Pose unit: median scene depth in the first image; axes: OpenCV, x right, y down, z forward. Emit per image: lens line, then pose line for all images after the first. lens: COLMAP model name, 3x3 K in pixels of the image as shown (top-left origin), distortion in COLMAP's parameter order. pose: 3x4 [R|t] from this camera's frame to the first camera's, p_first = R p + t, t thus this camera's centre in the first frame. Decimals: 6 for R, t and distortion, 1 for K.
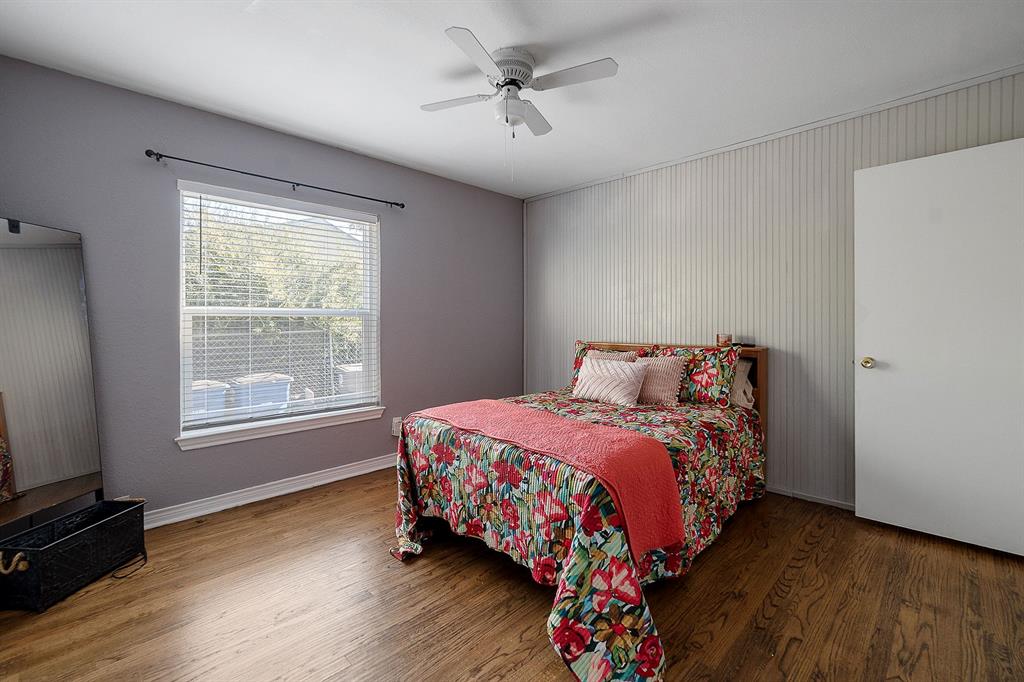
lens RADIAL K [[457.0, 0, 520.3], [0, 457.0, 320.8], [0, 0, 1]] dist [0.000732, 0.000254]
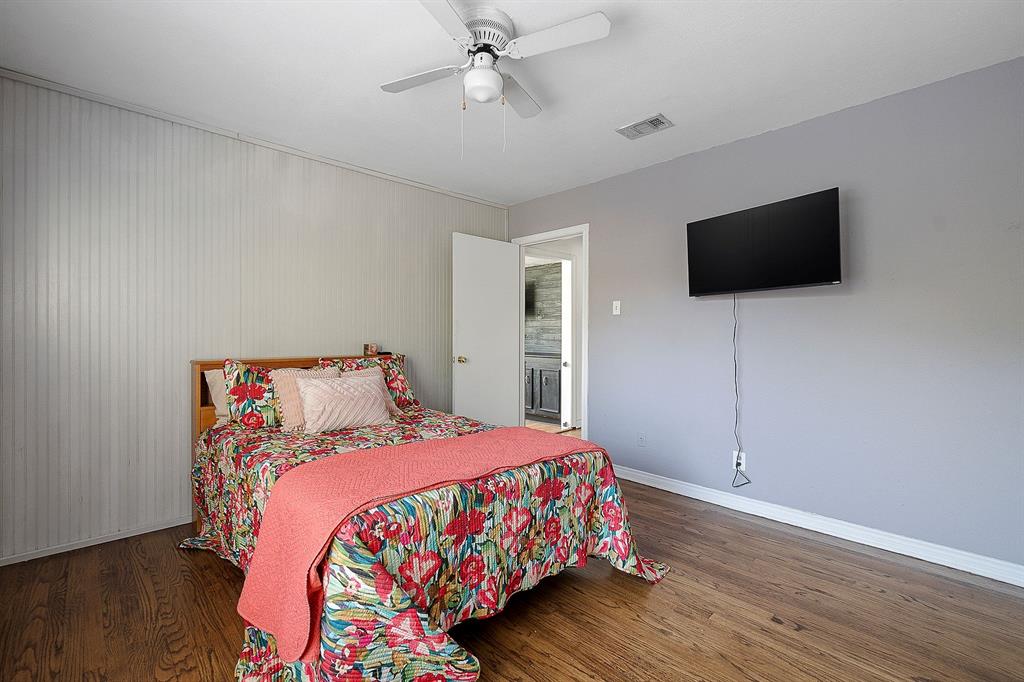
lens RADIAL K [[436.6, 0, 513.1], [0, 436.6, 331.1], [0, 0, 1]] dist [-0.001021, -0.000136]
pose [[0.029403, 0.003248, 0.999562, -0.893994], [-0.002780, 0.999991, -0.003167, 0.000413], [-0.999564, -0.002686, 0.029411, 0.988829]]
